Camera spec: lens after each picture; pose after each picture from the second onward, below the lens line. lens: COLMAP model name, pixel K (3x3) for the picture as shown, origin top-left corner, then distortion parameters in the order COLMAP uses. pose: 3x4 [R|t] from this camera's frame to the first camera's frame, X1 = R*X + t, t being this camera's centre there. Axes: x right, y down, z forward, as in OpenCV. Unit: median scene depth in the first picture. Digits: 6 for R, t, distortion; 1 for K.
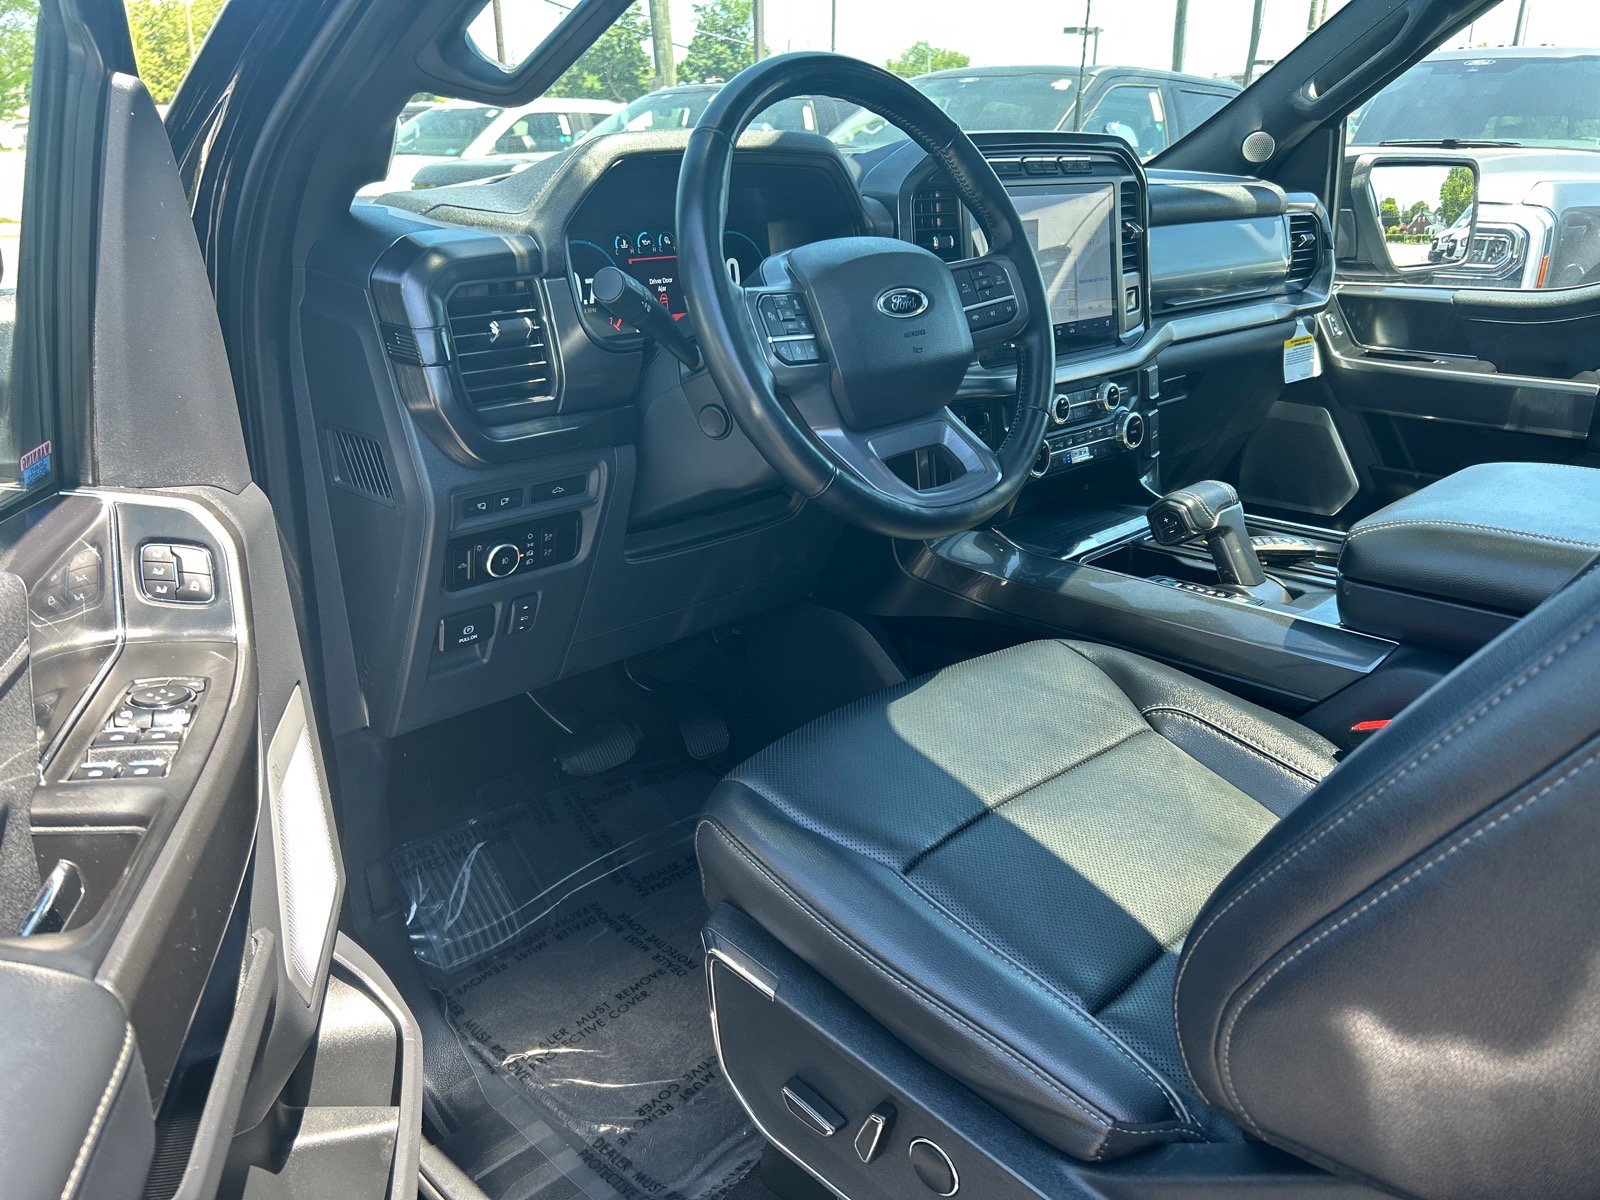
lens RADIAL K [[1215.2, 0, 800.0], [0, 1215.2, 600.0], [0, 0, 1]] dist [0.033071, -0.033468]
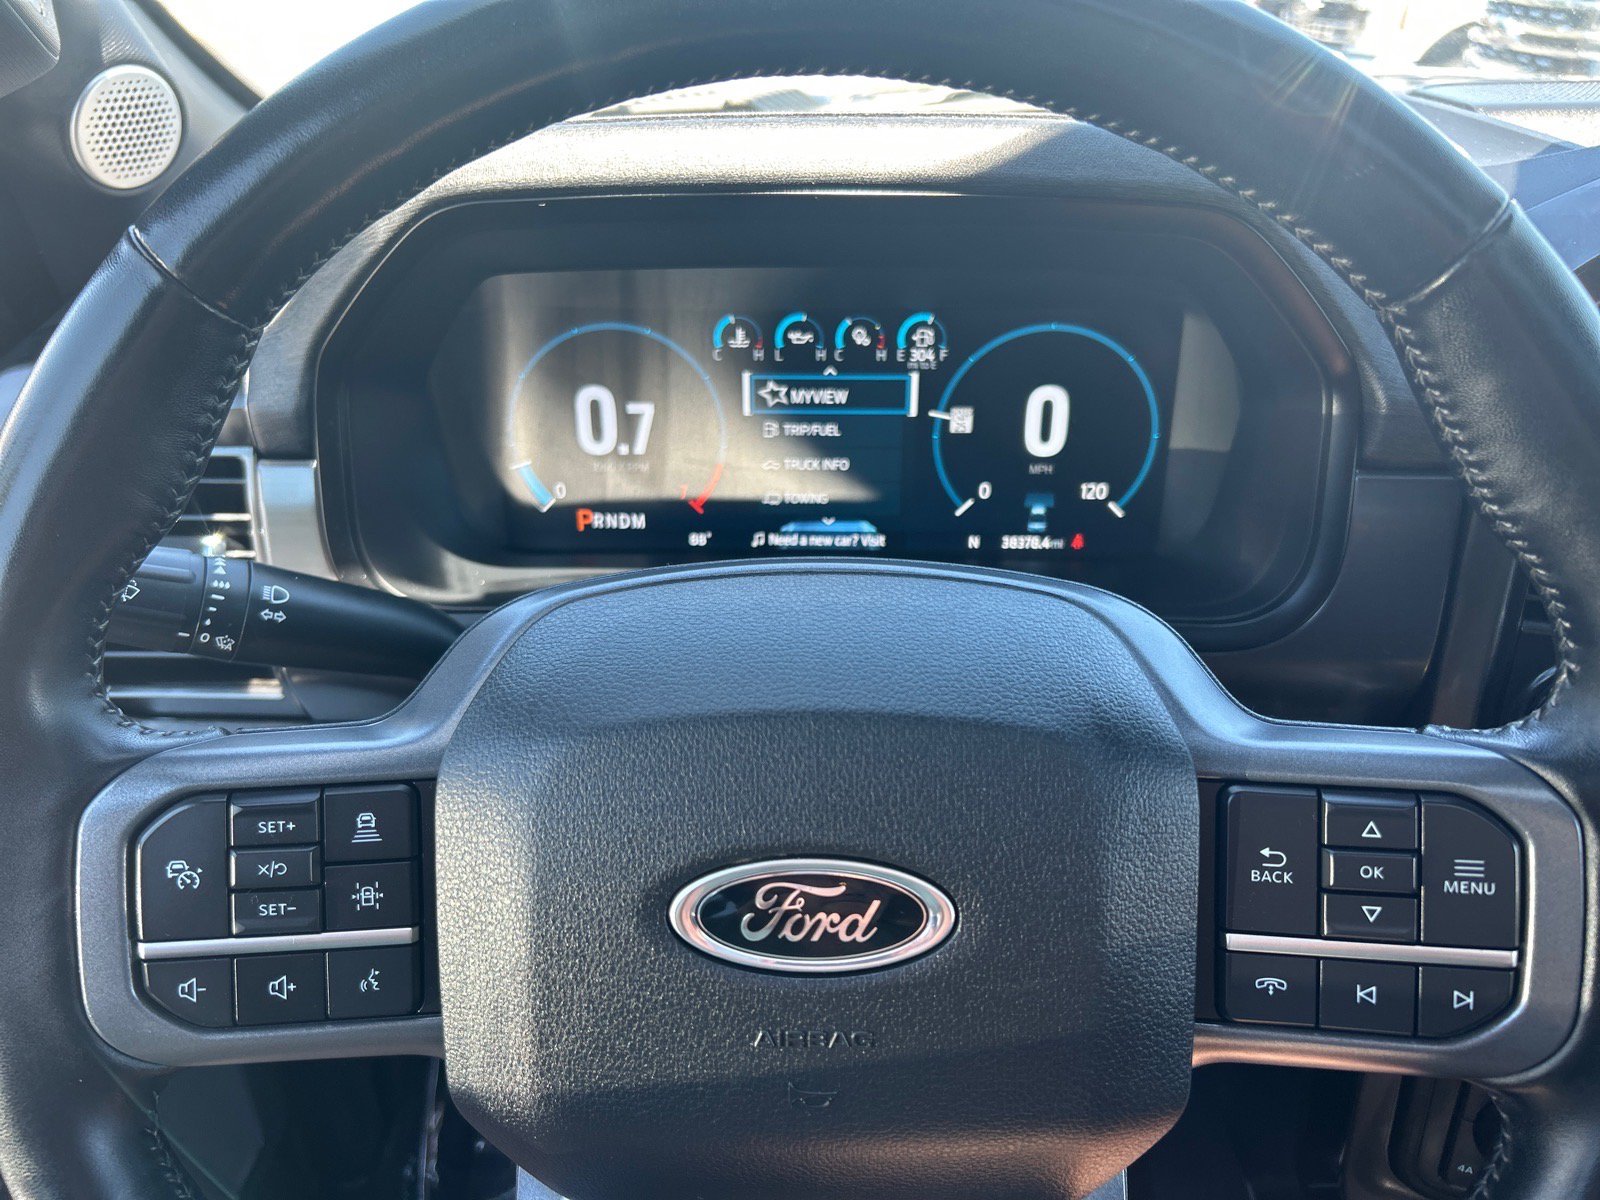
lens RADIAL K [[1244.8, 0, 800.0], [0, 1244.8, 600.0], [0, 0, 1]] dist [0.003488, -0.002346]
pose [[0.686407, 0.345636, -0.639829, 0.194565], [-0.248702, 0.938352, 0.240091, -0.312128], [0.683368, -0.005673, 0.730052, 0.669729]]
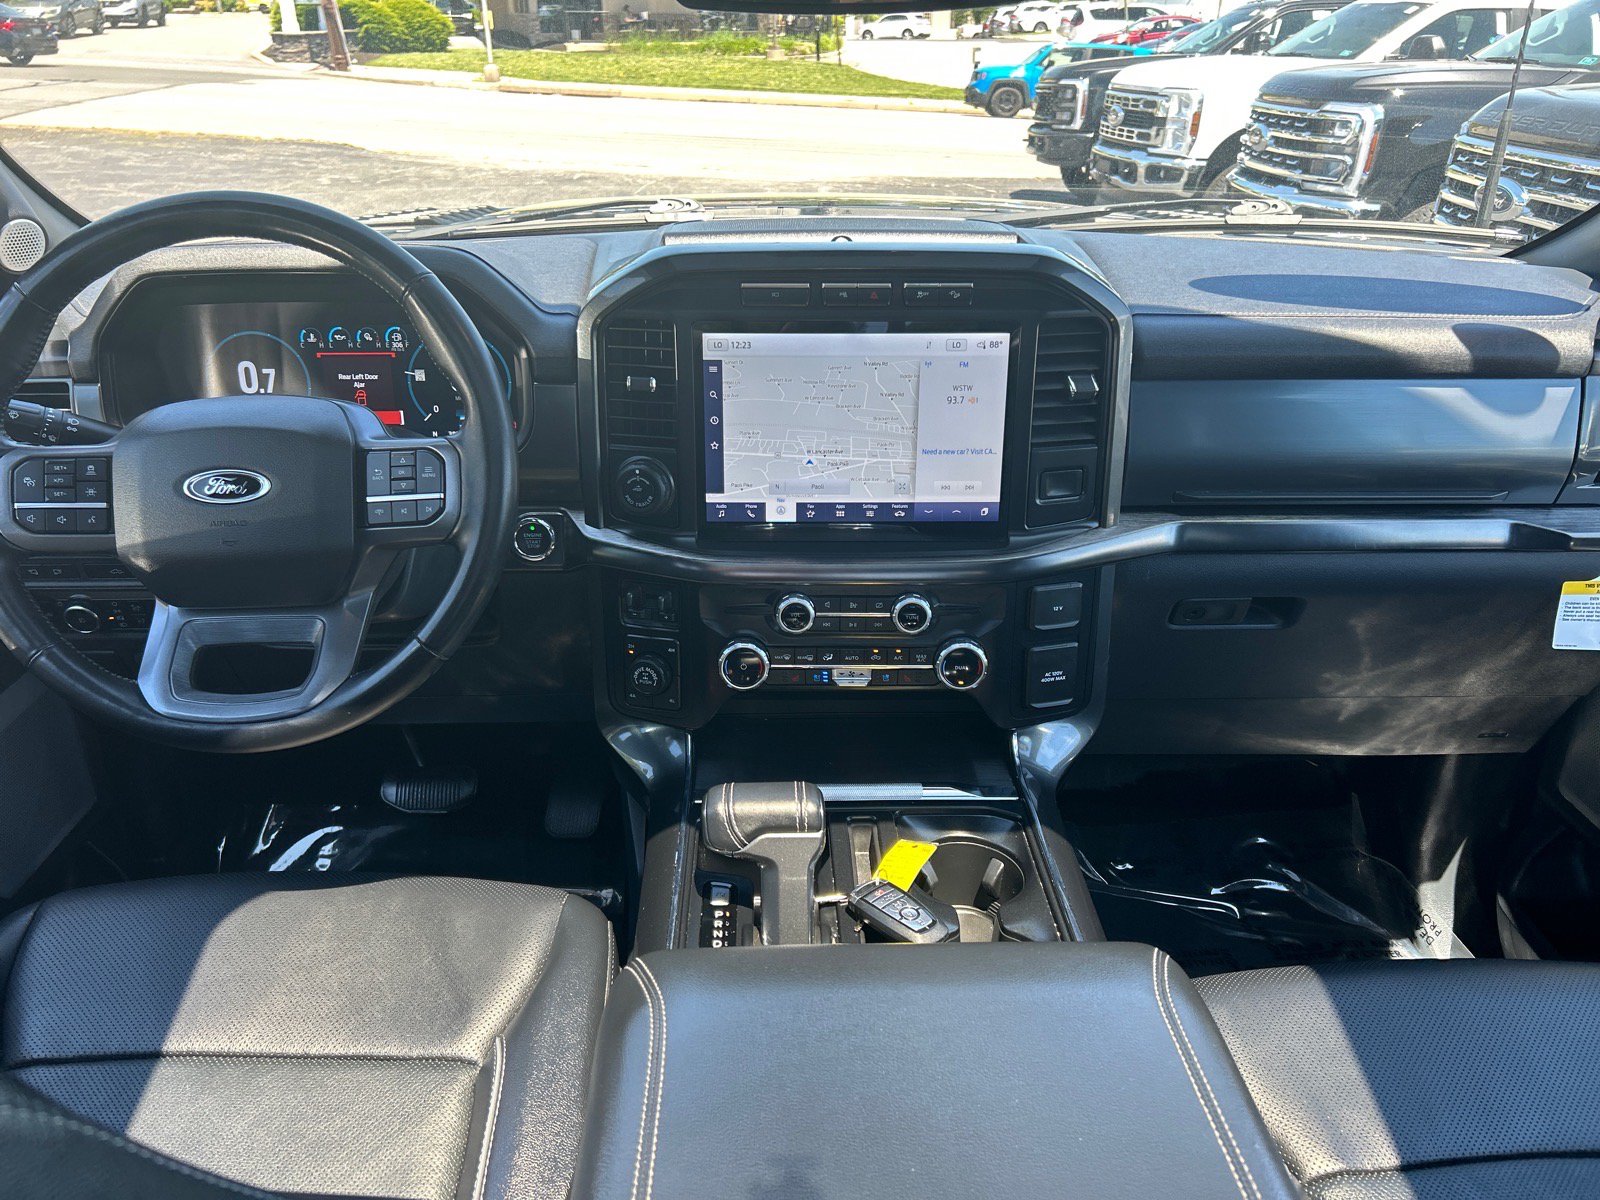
lens RADIAL K [[1215.2, 0, 800.0], [0, 1215.2, 600.0], [0, 0, 1]] dist [0.033071, -0.033468]
pose [[0.731022, 0.296173, -0.614727, 0.796757], [-0.241371, 0.954884, 0.173025, -0.349777], [0.638238, 0.021892, 0.769528, 0.491536]]
